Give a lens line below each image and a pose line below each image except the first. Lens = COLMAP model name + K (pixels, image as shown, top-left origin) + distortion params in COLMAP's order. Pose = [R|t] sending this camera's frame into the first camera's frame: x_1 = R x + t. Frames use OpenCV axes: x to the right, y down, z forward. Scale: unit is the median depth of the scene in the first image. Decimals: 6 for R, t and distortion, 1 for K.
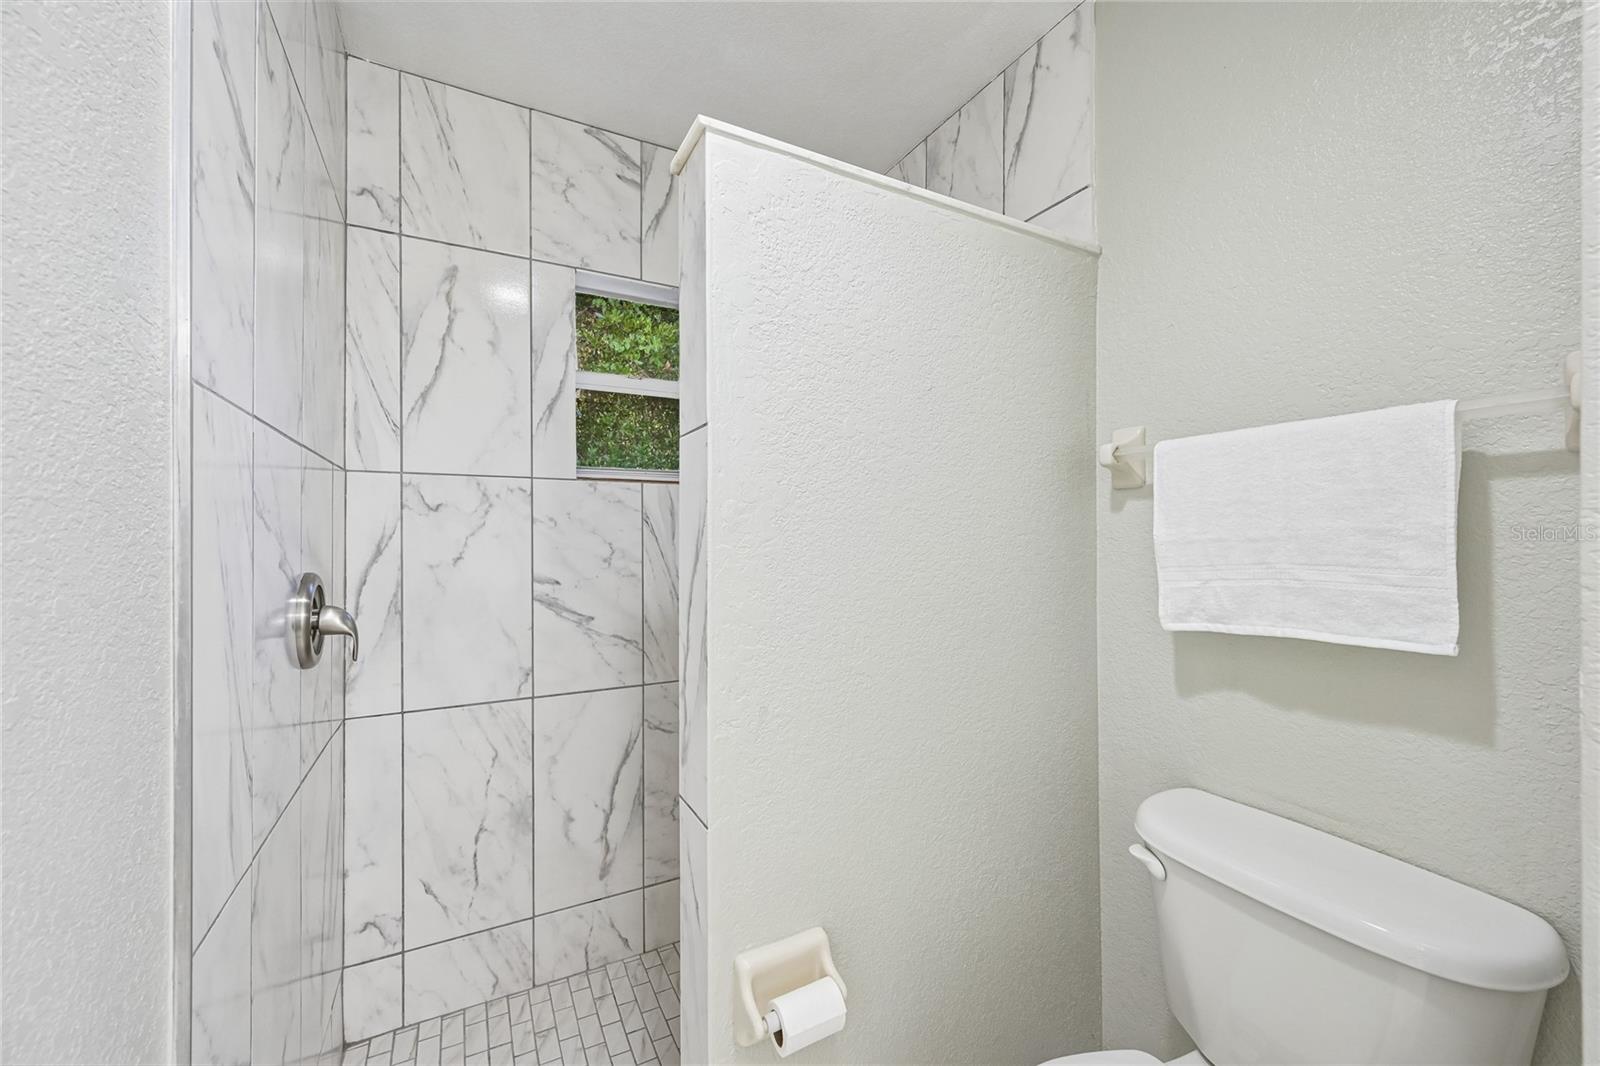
lens RADIAL K [[633.1, 0, 798.0], [0, 633.1, 527.5], [0, 0, 1]] dist [0.001799, -0.000069]
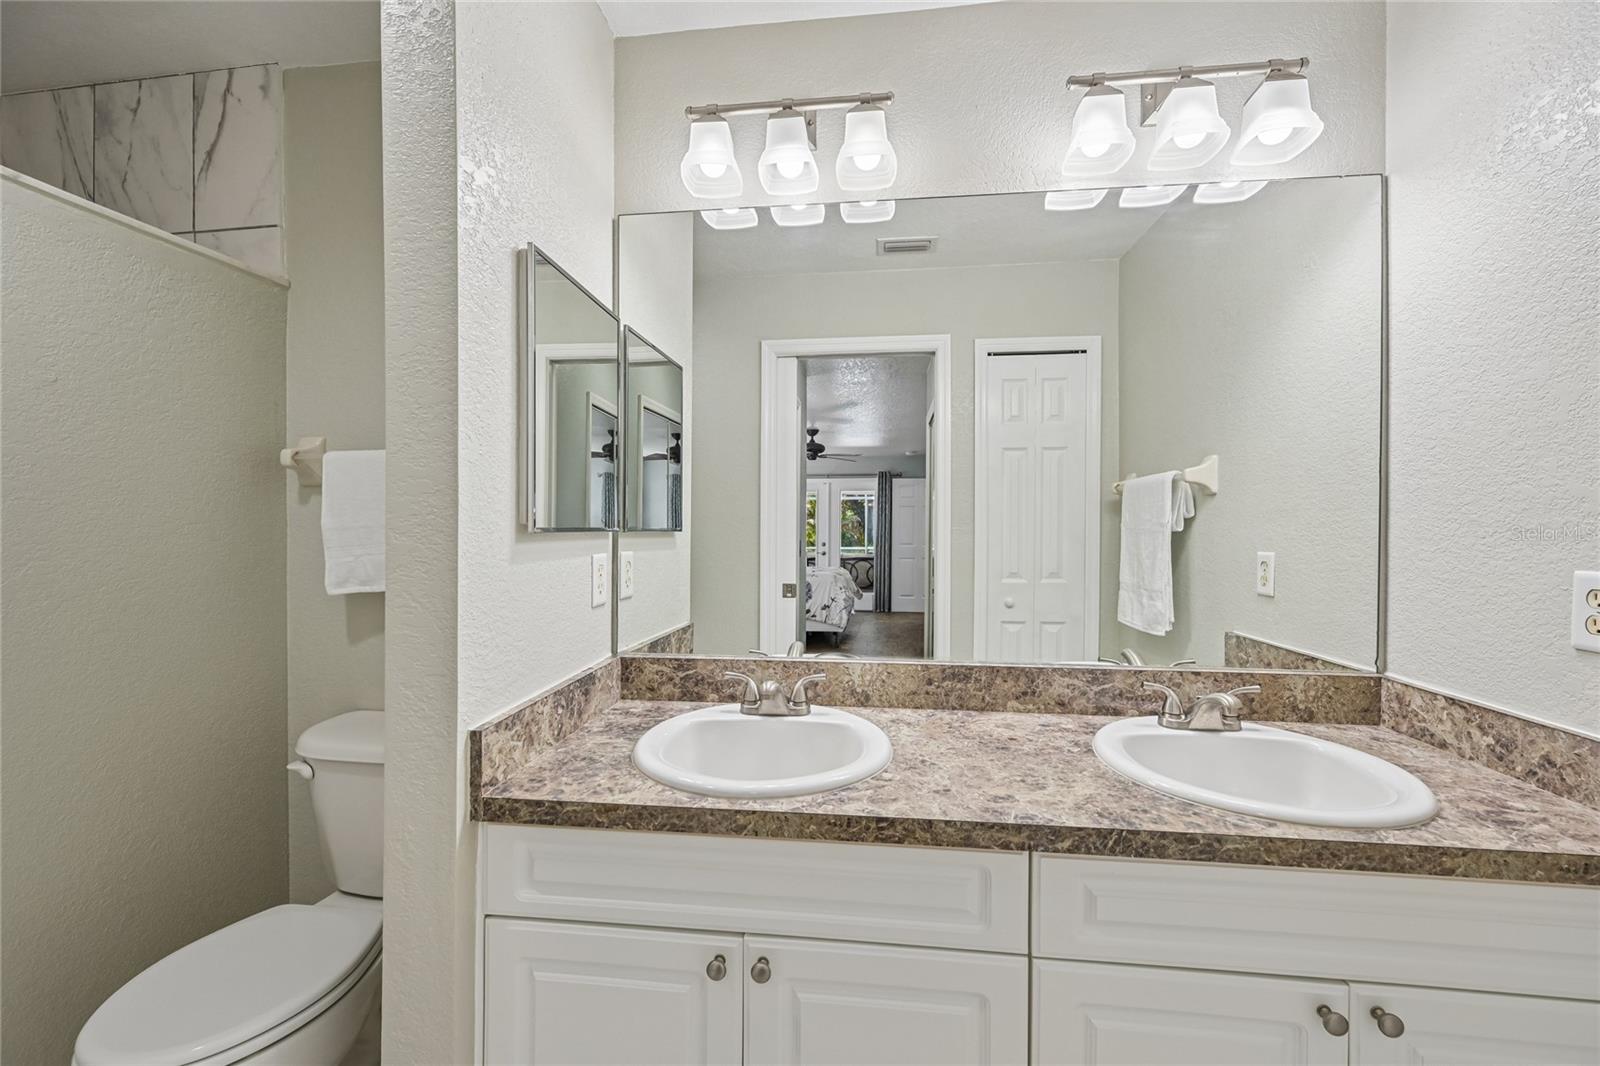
lens RADIAL K [[633.1, 0, 790.8], [0, 633.1, 521.9], [0, 0, 1]] dist [0.001799, -0.000069]
pose [[0.579893, -0.005104, 0.814677, 0.053864], [-0.001478, 0.999972, 0.007317, -0.001746], [-0.814691, -0.005448, 0.579869, -0.471707]]
